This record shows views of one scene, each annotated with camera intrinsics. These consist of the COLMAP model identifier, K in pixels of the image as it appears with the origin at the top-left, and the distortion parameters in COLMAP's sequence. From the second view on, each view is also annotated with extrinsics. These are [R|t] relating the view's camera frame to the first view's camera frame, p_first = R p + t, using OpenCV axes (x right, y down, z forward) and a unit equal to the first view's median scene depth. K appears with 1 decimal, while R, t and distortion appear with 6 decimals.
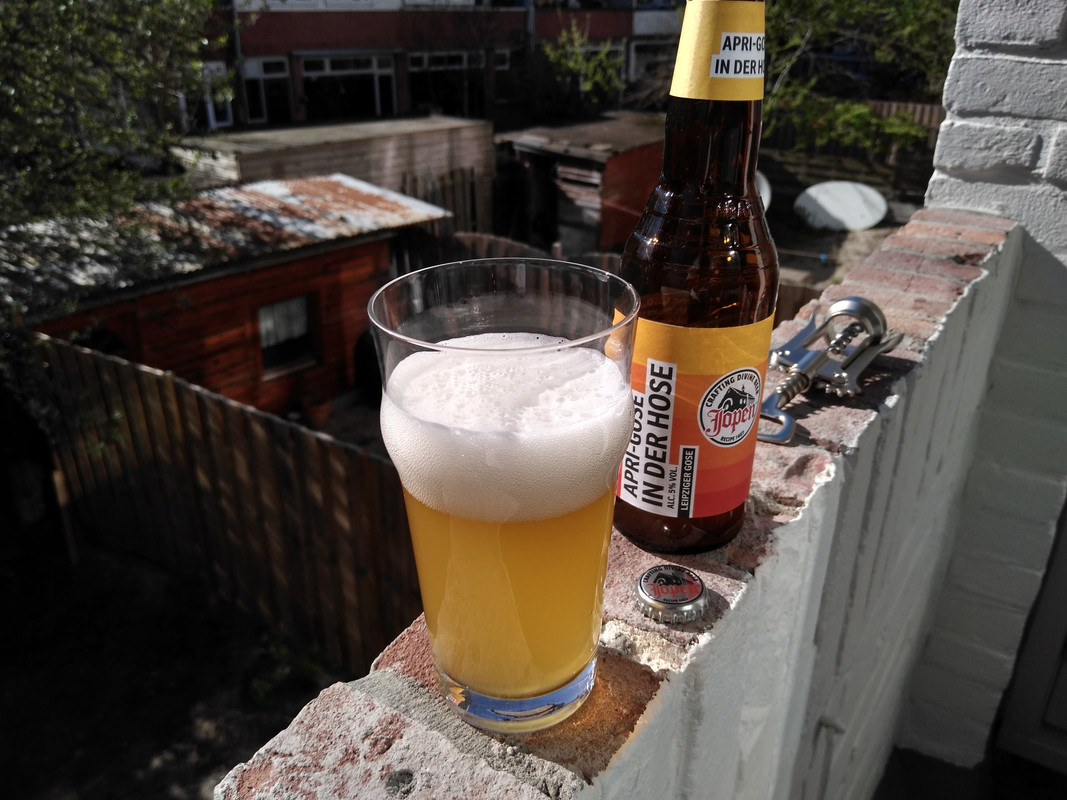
lens RADIAL K [[847.7, 0, 532.0], [0, 847.7, 399.1], [0, 0, 1]] dist [0.078555, -0.163889]
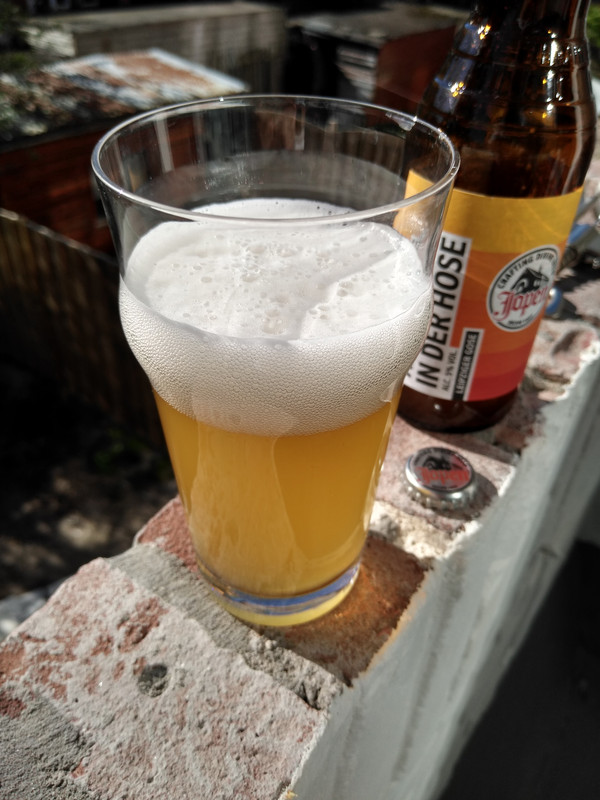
lens RADIAL K [[646.0, 0, 295.4], [0, 646.0, 404.2], [0, 0, 1]] dist [0.068288, -0.184917]
pose [[0.998980, 0.043888, -0.010574, 0.000167], [-0.040239, 0.971845, 0.232161, -0.022458], [0.020465, -0.231499, 0.972620, 0.280871]]
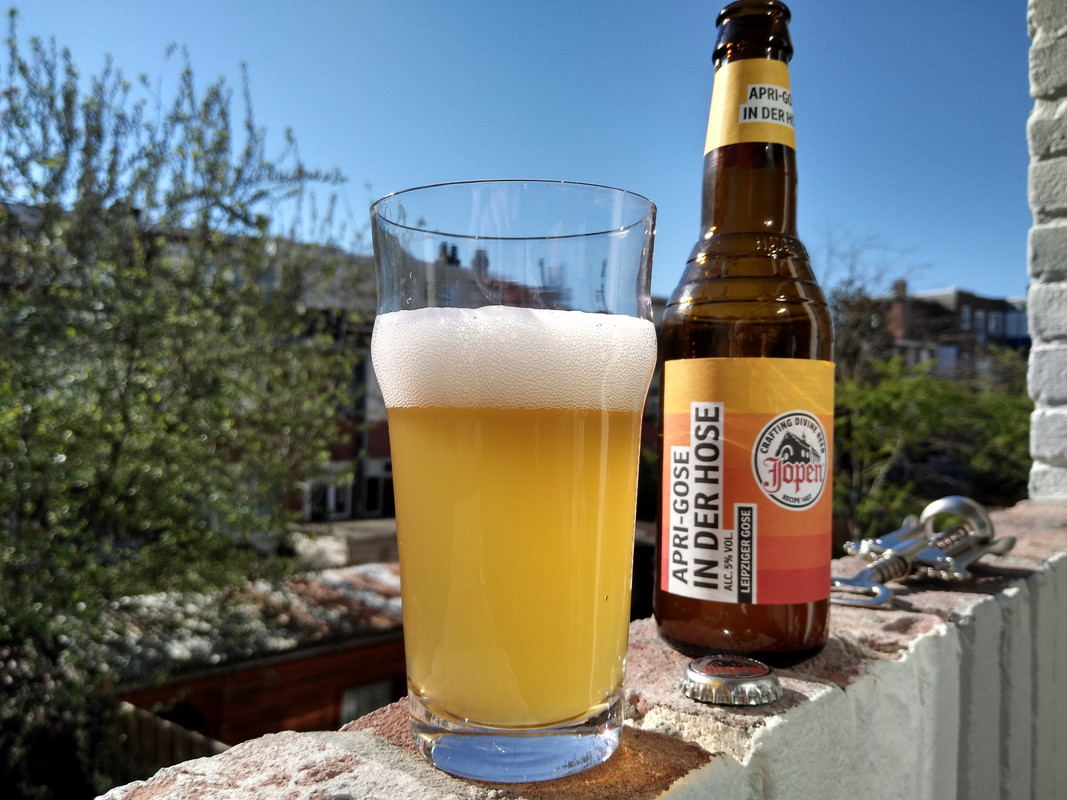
lens RADIAL K [[852.8, 0, 531.4], [0, 852.8, 395.5], [0, 0, 1]] dist [0.078287, -0.173556]
pose [[0.993071, 0.008224, -0.117228, 0.072587], [-0.059600, 0.894983, -0.442100, 0.348504], [0.101281, 0.446024, 0.889272, 0.168827]]
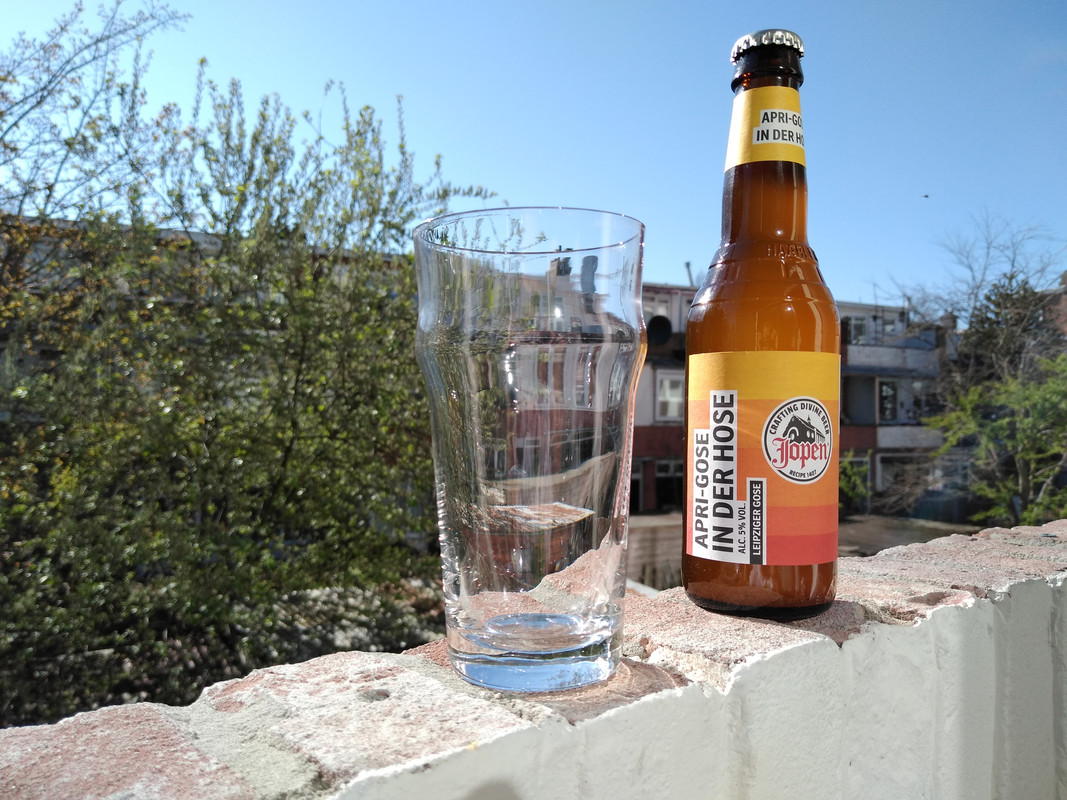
lens RADIAL K [[837.4, 0, 533.1], [0, 837.4, 396.8], [0, 0, 1]] dist [0.081564, -0.155533]
pose [[0.960937, -0.008277, -0.276642, 0.207214], [-0.116430, 0.894712, -0.431200, 0.416225], [0.251084, 0.446566, 0.858799, 0.066305]]
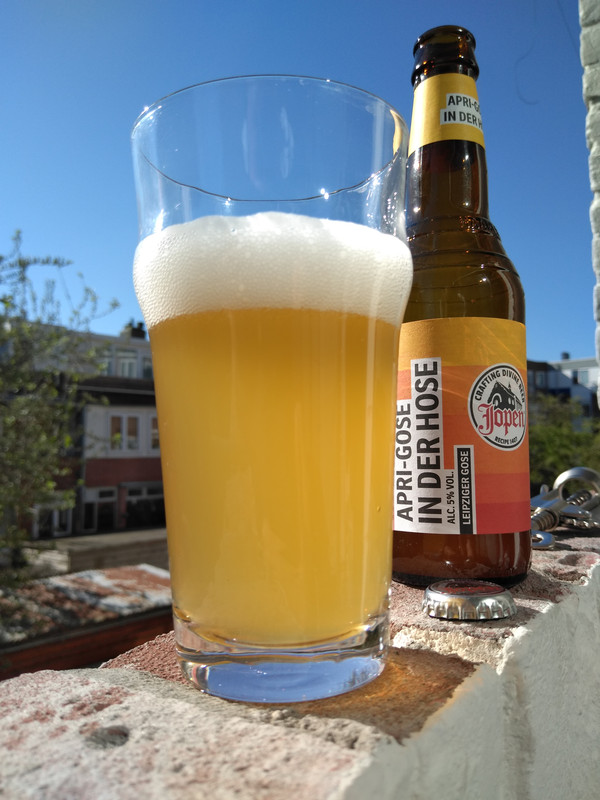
lens RADIAL K [[635.6, 0, 294.7], [0, 635.6, 403.5], [0, 0, 1]] dist [0.078555, -0.163889]
pose [[0.999882, -0.011196, 0.010523, -0.011493], [0.014917, 0.871550, -0.490080, 0.362151], [-0.003684, 0.490179, 0.871614, 0.351154]]
